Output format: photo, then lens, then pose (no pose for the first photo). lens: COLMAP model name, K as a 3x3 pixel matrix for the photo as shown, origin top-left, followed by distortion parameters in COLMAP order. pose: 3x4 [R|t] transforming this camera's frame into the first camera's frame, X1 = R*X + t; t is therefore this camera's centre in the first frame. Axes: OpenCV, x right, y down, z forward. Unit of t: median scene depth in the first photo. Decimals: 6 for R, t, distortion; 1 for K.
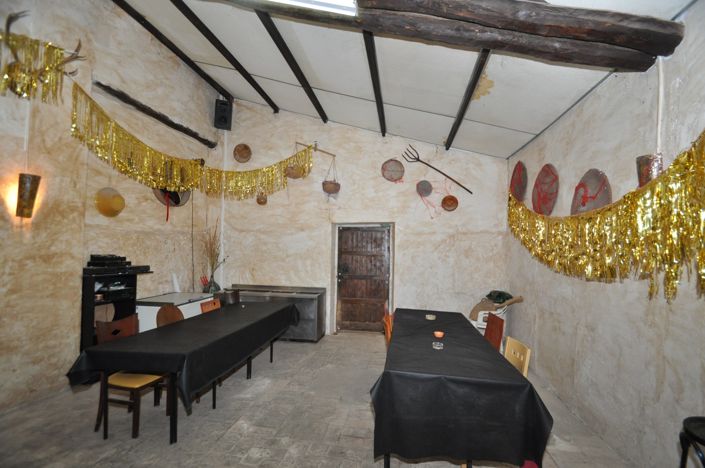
lens RADIAL K [[316.1, 0, 362.9], [0, 316.1, 244.4], [0, 0, 1]] dist [0.024504, -0.018181]
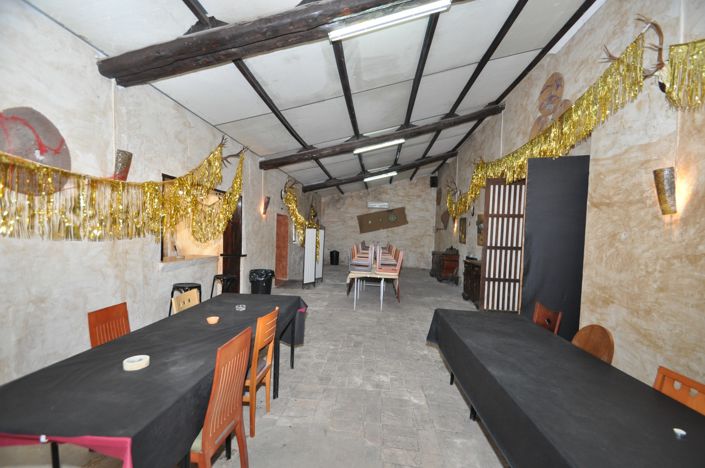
lens RADIAL K [[316.1, 0, 362.9], [0, 316.1, 244.4], [0, 0, 1]] dist [0.024504, -0.018181]
pose [[-0.994599, -0.058019, -0.086063, -0.072569], [-0.059260, 0.998171, 0.011934, 0.049458], [0.085214, 0.016969, -0.996218, 1.876260]]
